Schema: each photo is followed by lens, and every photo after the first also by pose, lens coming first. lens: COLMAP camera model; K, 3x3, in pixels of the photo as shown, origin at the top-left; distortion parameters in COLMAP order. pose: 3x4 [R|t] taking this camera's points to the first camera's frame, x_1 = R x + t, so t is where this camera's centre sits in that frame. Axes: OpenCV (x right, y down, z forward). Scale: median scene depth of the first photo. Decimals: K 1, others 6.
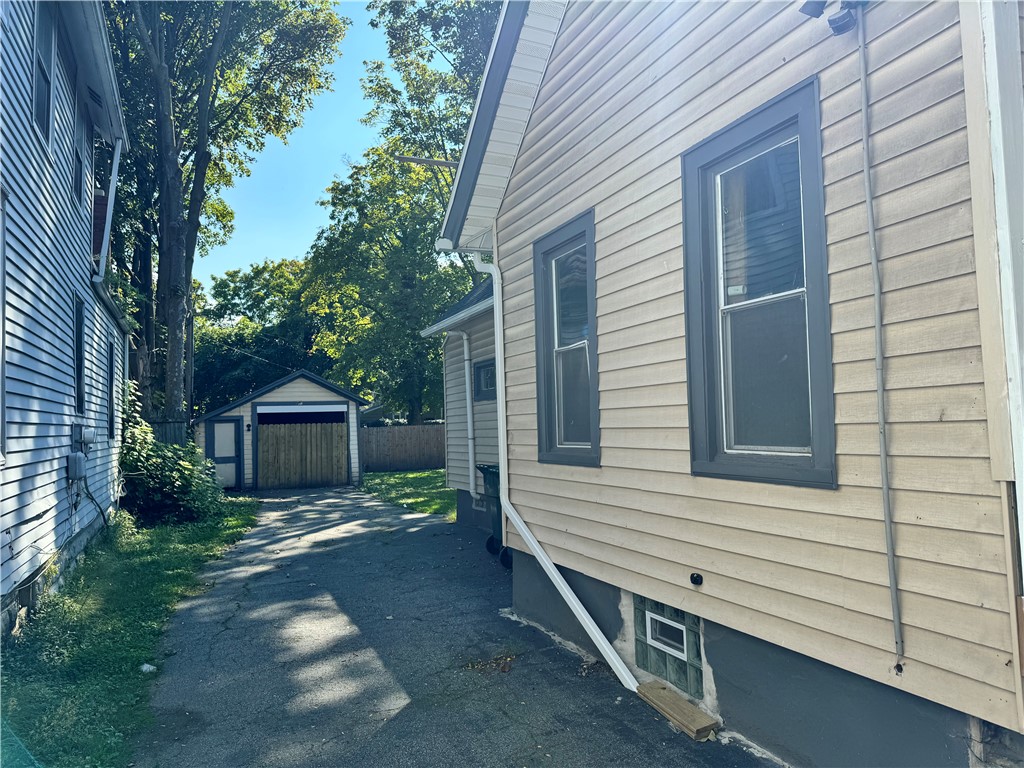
lens RADIAL K [[719.3, 0, 506.9], [0, 719.3, 383.9], [0, 0, 1]] dist [0.154502, -0.301713]
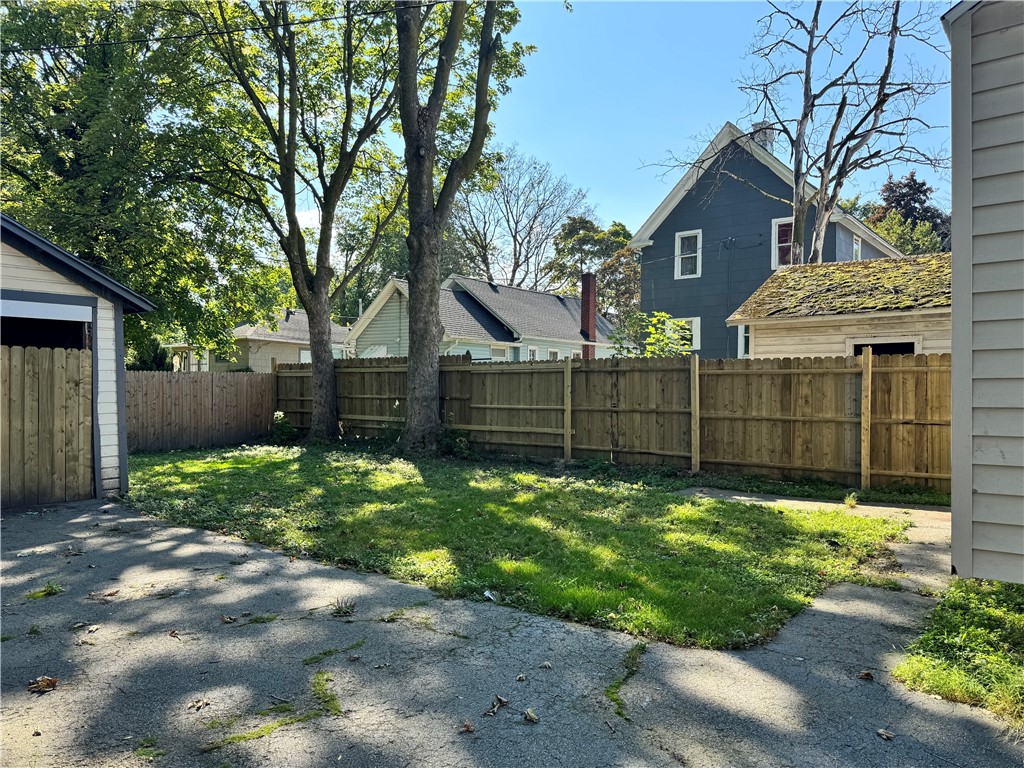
lens RADIAL K [[720.3, 0, 510.3], [0, 720.3, 383.5], [0, 0, 1]] dist [0.100695, -0.140265]
pose [[0.884471, 0.032624, 0.465453, -0.207299], [-0.055312, 0.997850, 0.035167, 0.045797], [-0.463305, -0.056850, 0.884373, 0.526942]]
